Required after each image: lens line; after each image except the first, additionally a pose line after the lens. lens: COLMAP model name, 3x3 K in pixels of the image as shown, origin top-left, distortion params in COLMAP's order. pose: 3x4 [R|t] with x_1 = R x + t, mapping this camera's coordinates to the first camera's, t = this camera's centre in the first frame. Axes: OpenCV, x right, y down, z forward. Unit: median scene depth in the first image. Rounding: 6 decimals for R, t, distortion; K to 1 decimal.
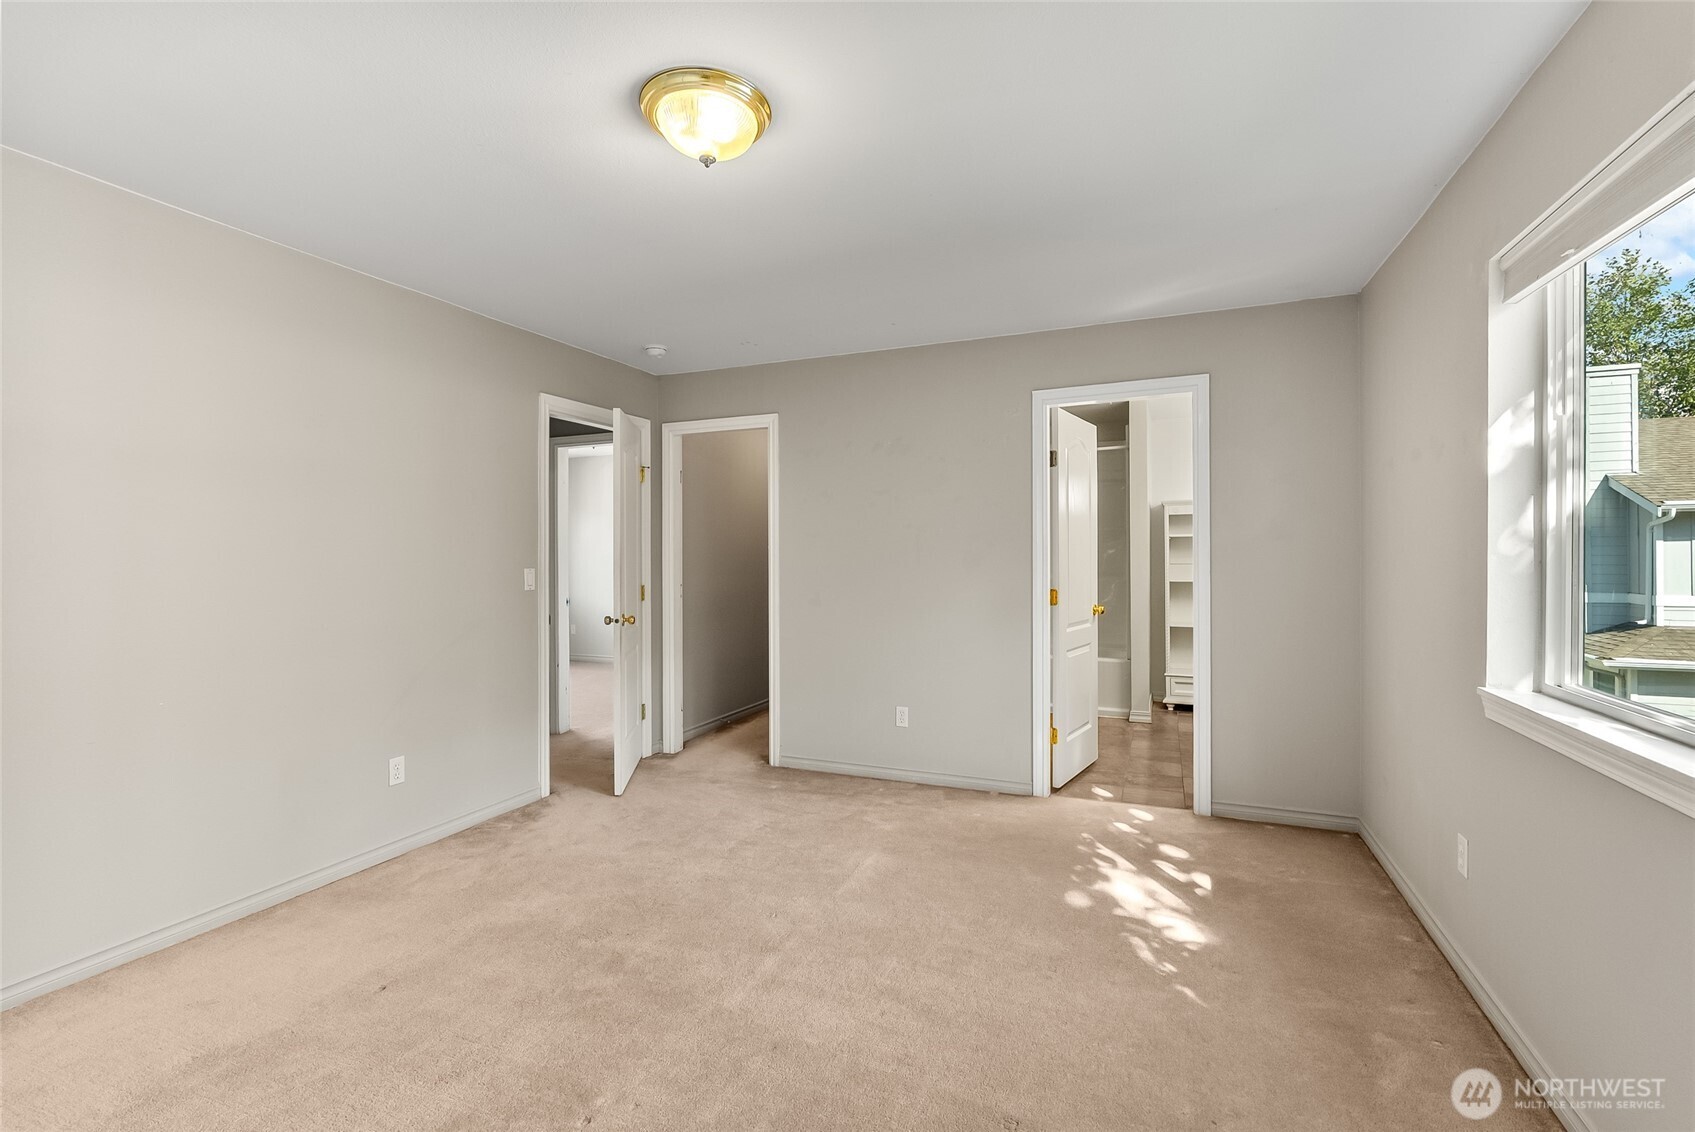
lens RADIAL K [[747.7, 0, 846.5], [0, 747.7, 553.6], [0, 0, 1]] dist [-0.007730, 0.000354]
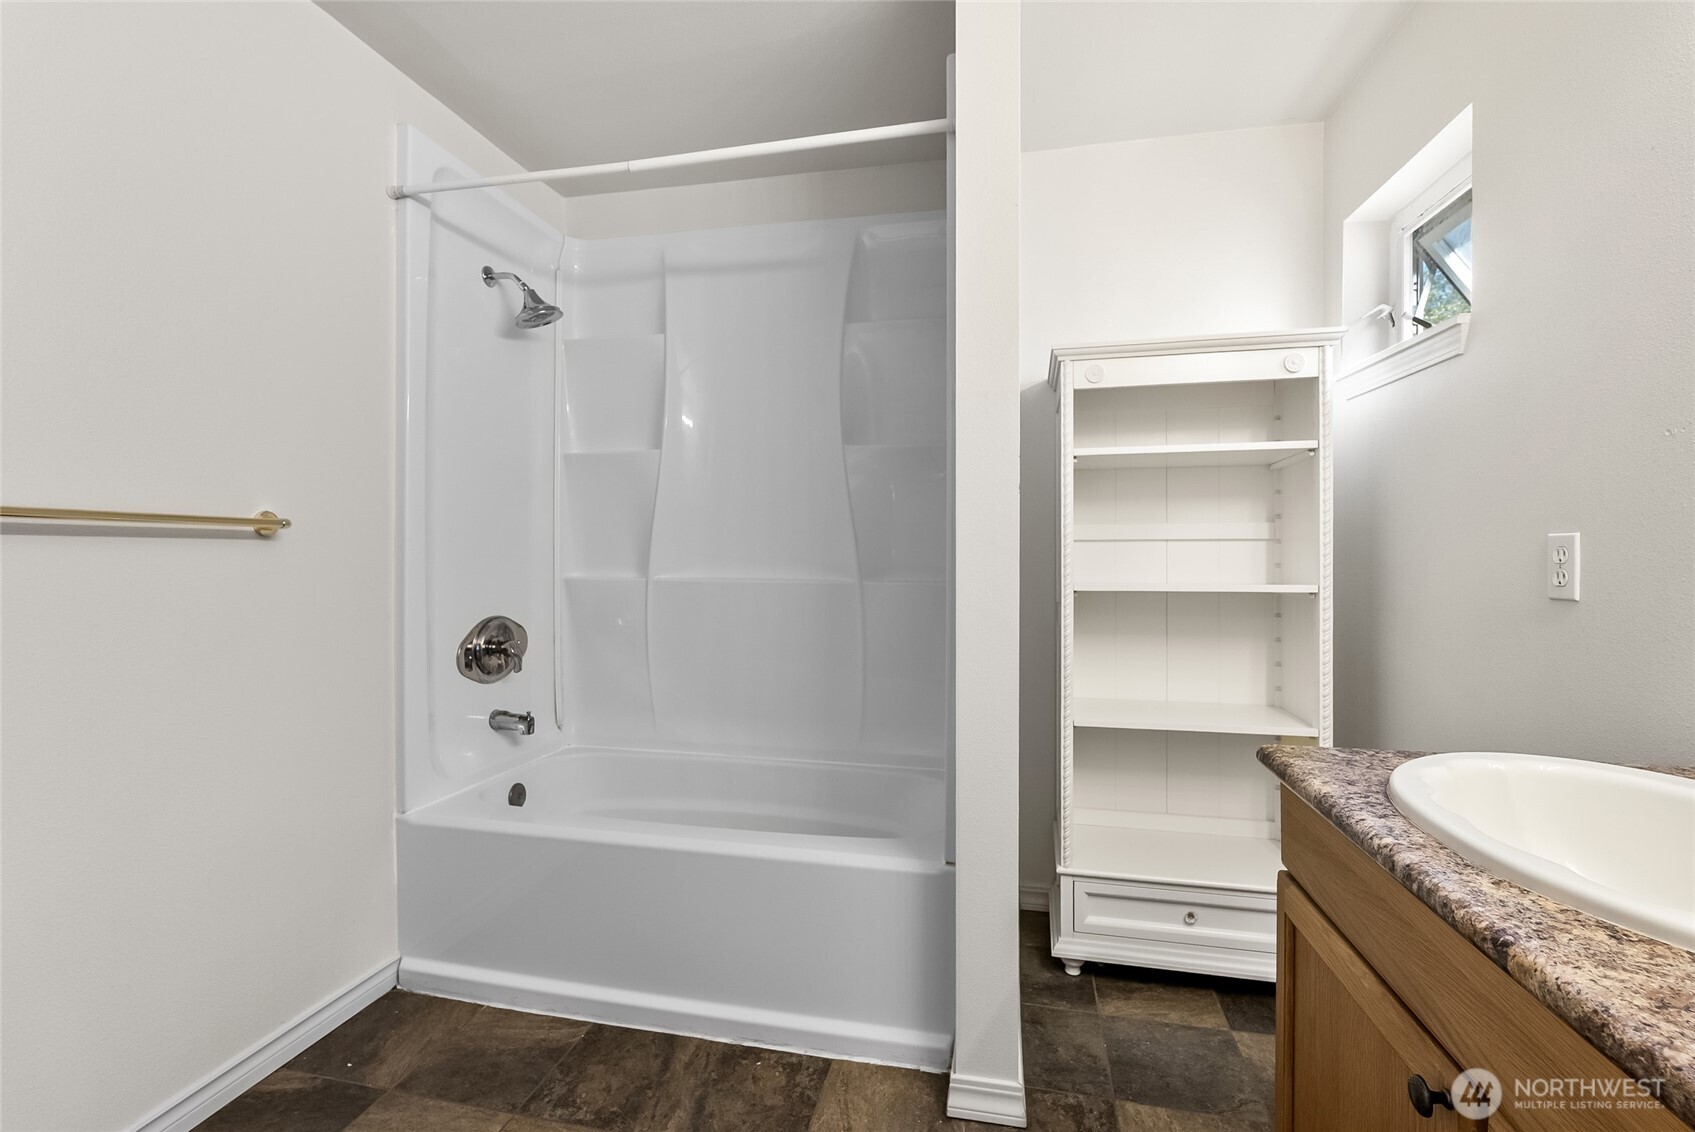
lens RADIAL K [[747.7, 0, 846.5], [0, 747.7, 553.6], [0, 0, 1]] dist [-0.007730, 0.000354]
pose [[0.984248, 0.006778, 0.176666, 0.274947], [-0.007086, 0.999974, 0.001114, 0.020205], [-0.176653, -0.002349, 0.984270, 0.692373]]
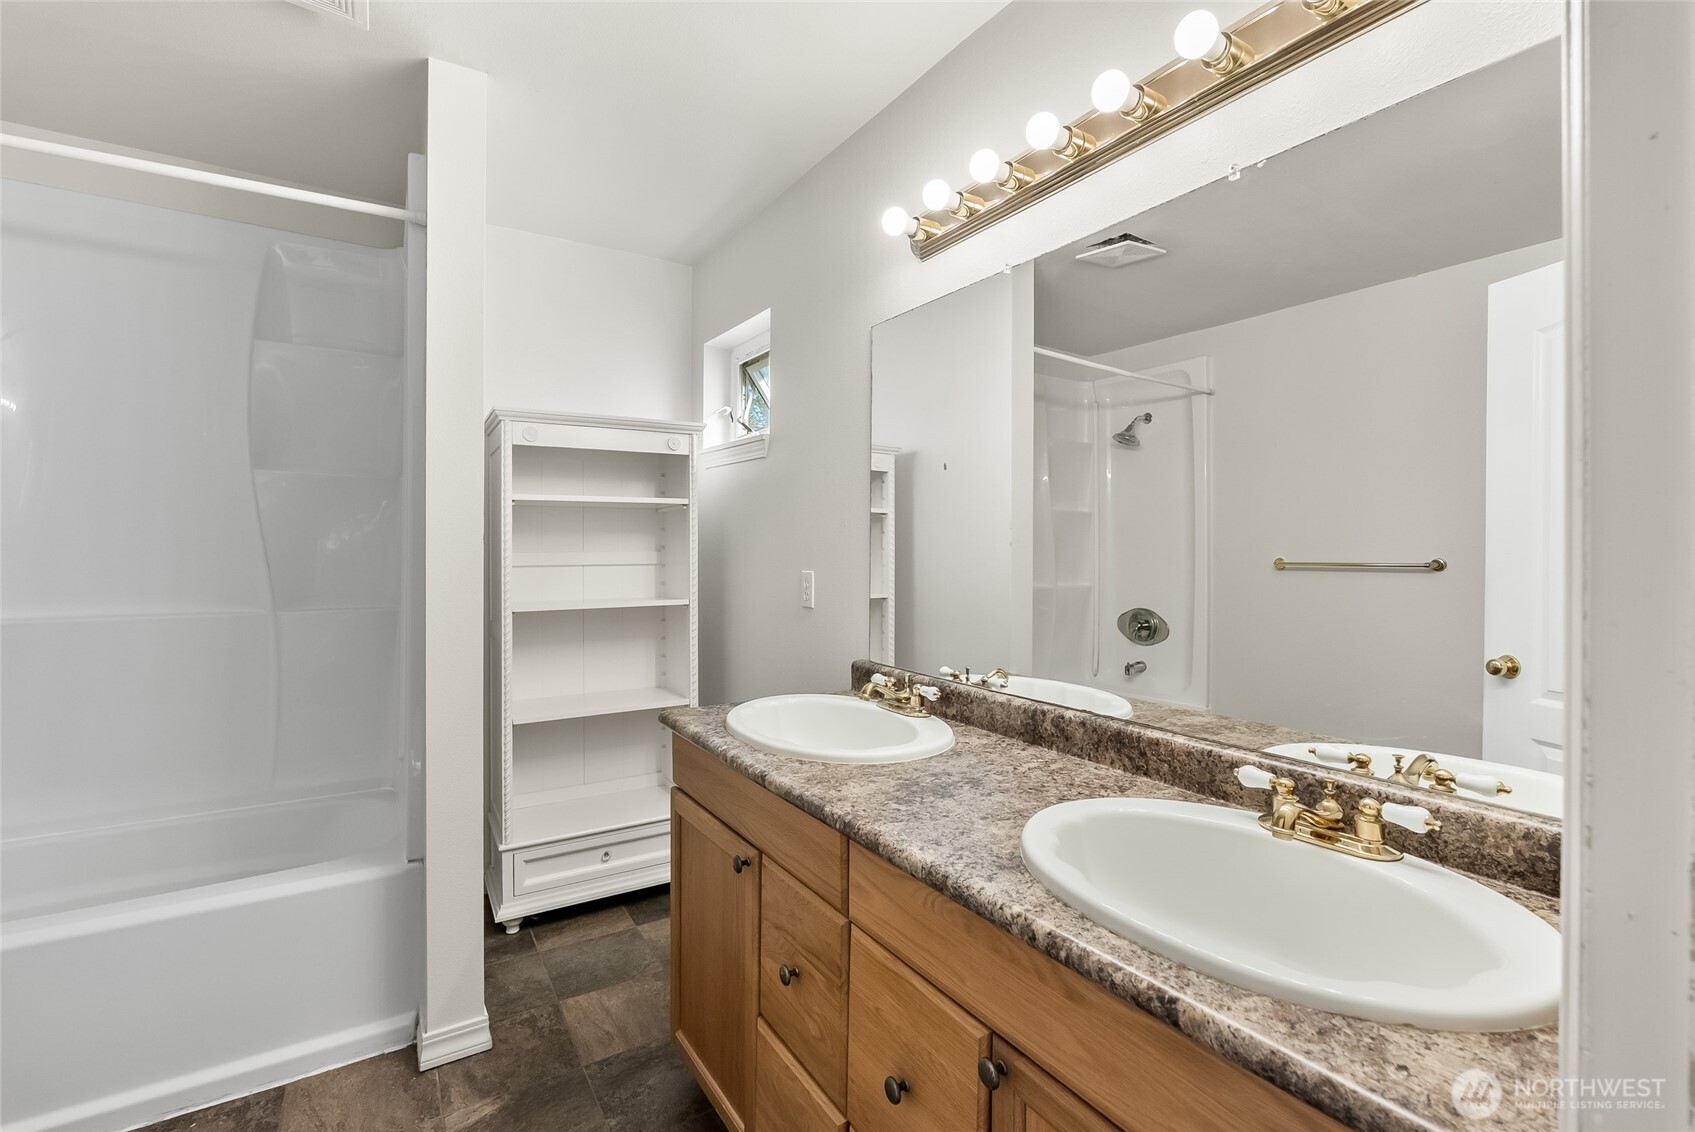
lens RADIAL K [[747.7, 0, 846.5], [0, 747.7, 553.6], [0, 0, 1]] dist [-0.007730, 0.000354]
pose [[0.577651, 0.002118, 0.816281, 0.211147], [-0.004490, 0.999990, 0.000583, 0.004210], [-0.816272, -0.004002, 0.577654, 0.626595]]
